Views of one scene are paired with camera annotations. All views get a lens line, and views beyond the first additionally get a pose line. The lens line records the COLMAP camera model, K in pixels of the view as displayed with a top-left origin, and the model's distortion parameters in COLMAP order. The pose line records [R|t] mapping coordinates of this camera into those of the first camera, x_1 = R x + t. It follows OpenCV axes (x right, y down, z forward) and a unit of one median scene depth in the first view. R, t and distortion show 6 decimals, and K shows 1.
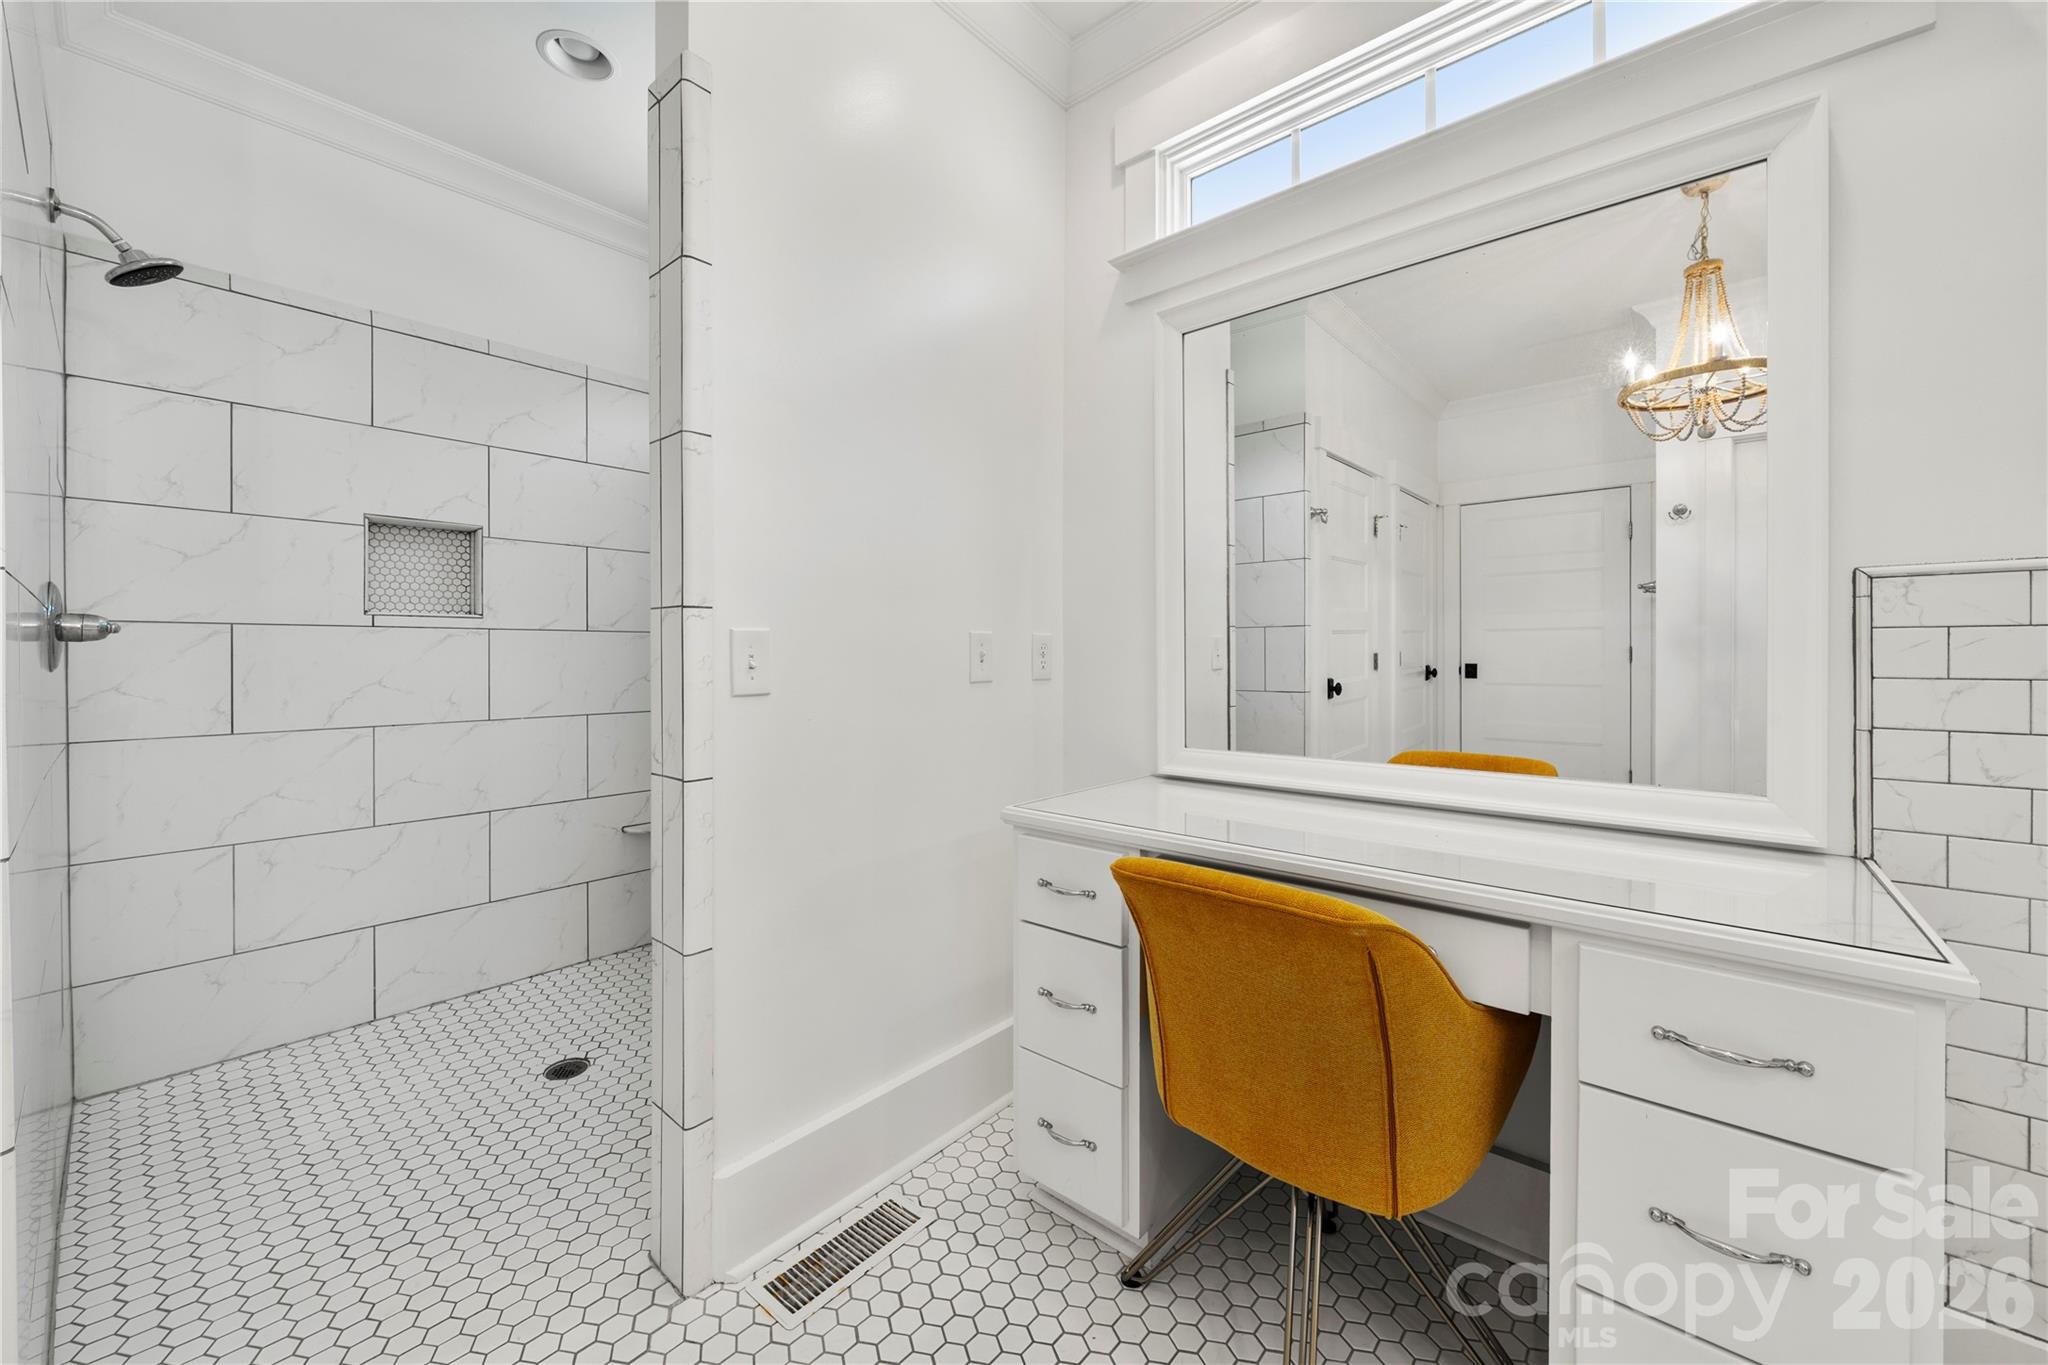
lens RADIAL K [[787.1, 0, 1025.5], [0, 787.1, 655.8], [0, 0, 1]] dist [-0.000141, -0.000014]
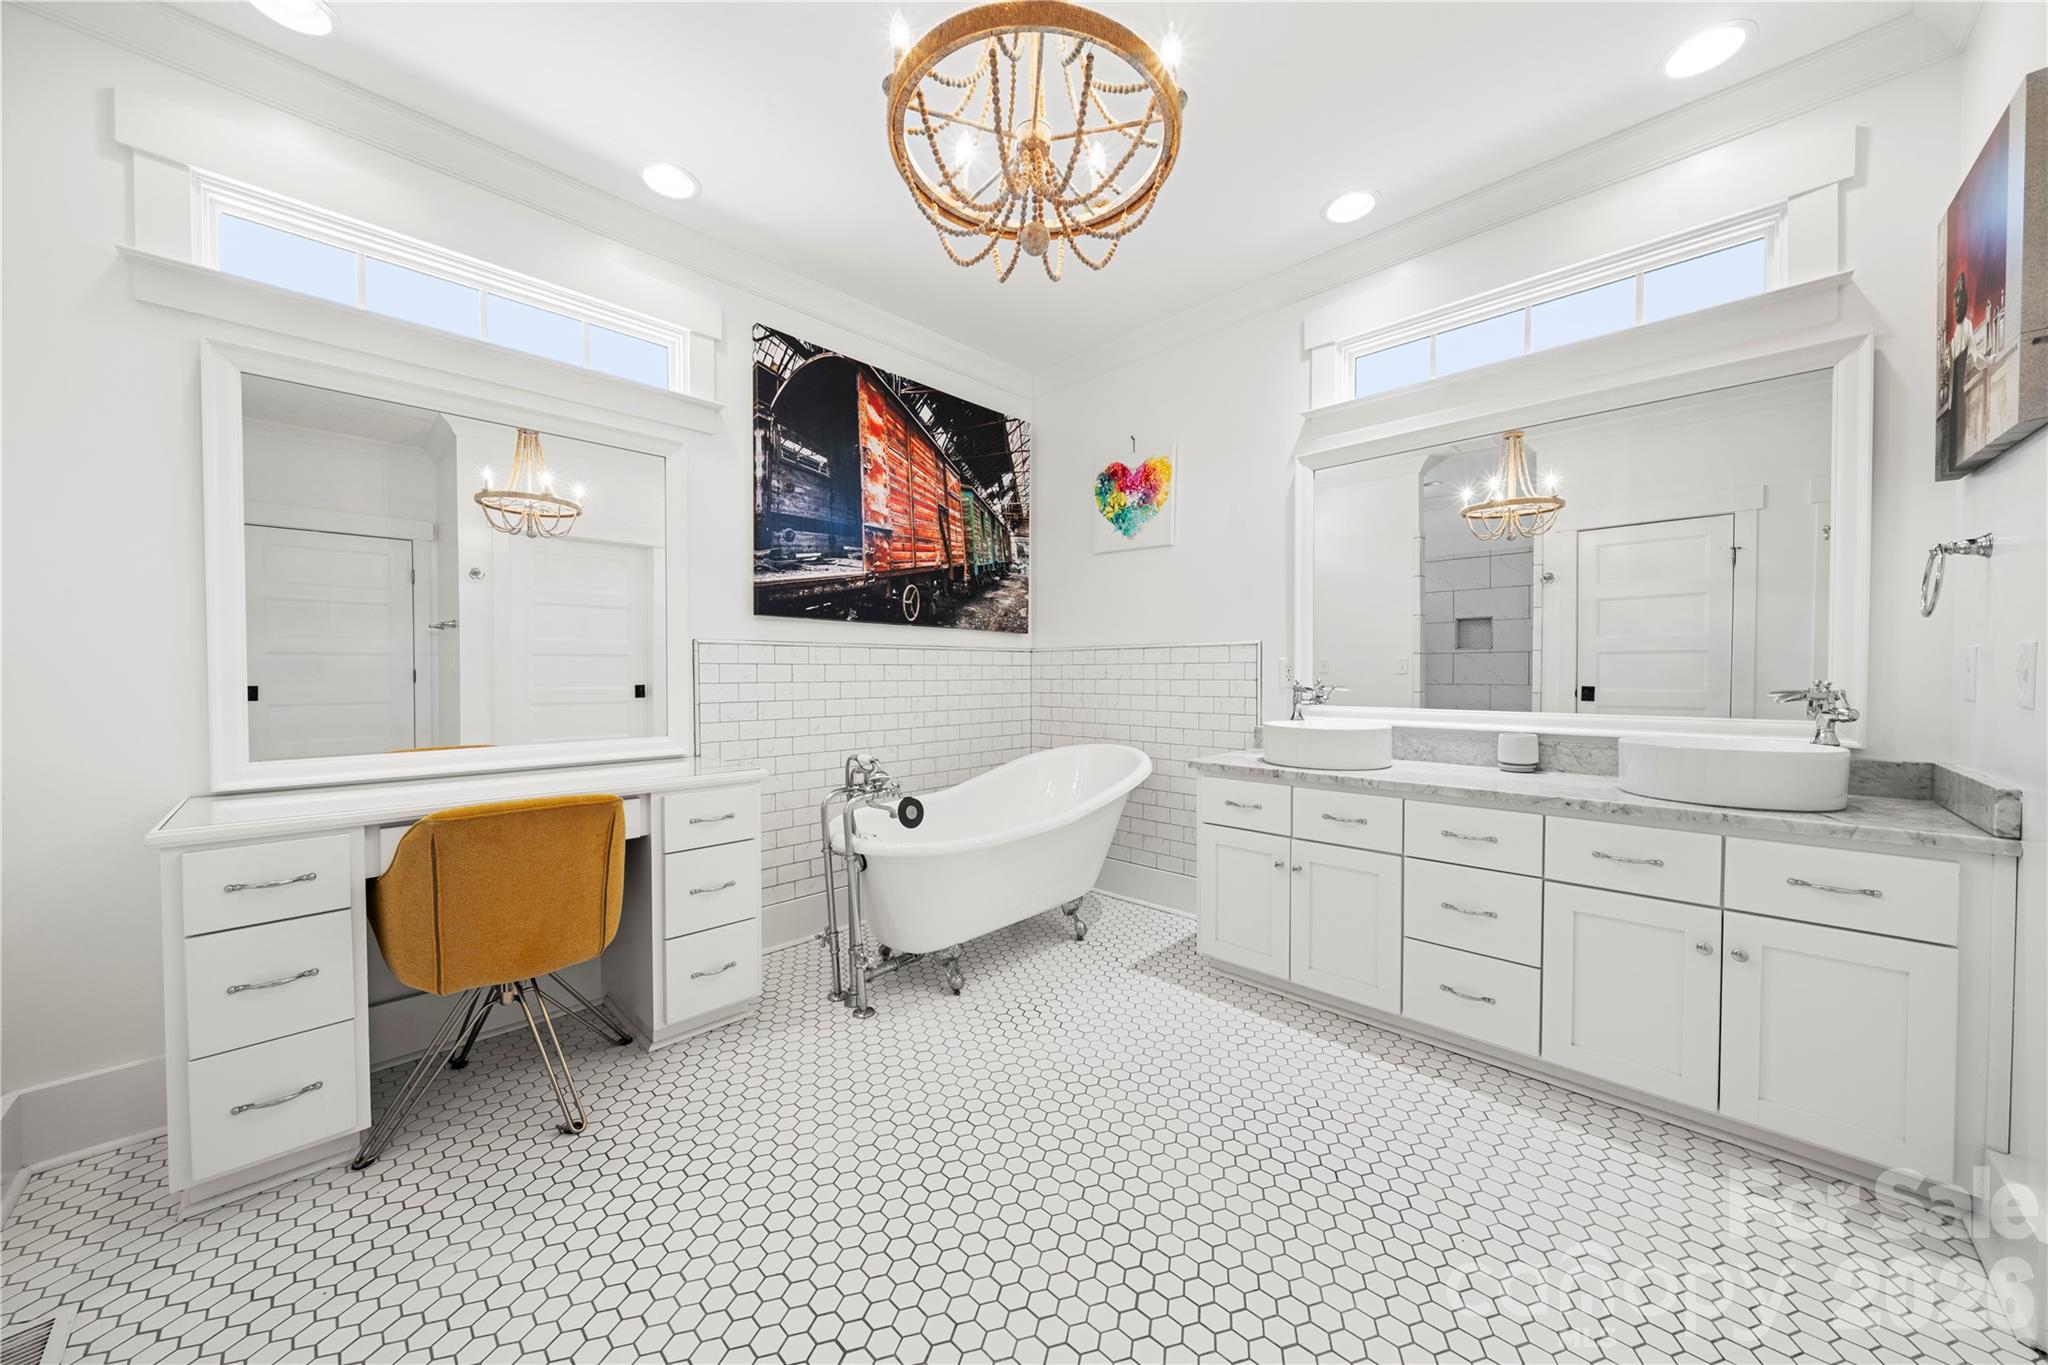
lens RADIAL K [[660.4, 0, 1034.6], [0, 660.4, 698.6], [0, 0, 1]] dist [-0.024990, -0.000021]
pose [[0.045647, -0.037043, 0.998271, -0.809969], [0.002975, 0.999313, 0.036946, 0.001743], [-0.998953, 0.001283, 0.045726, -0.137606]]
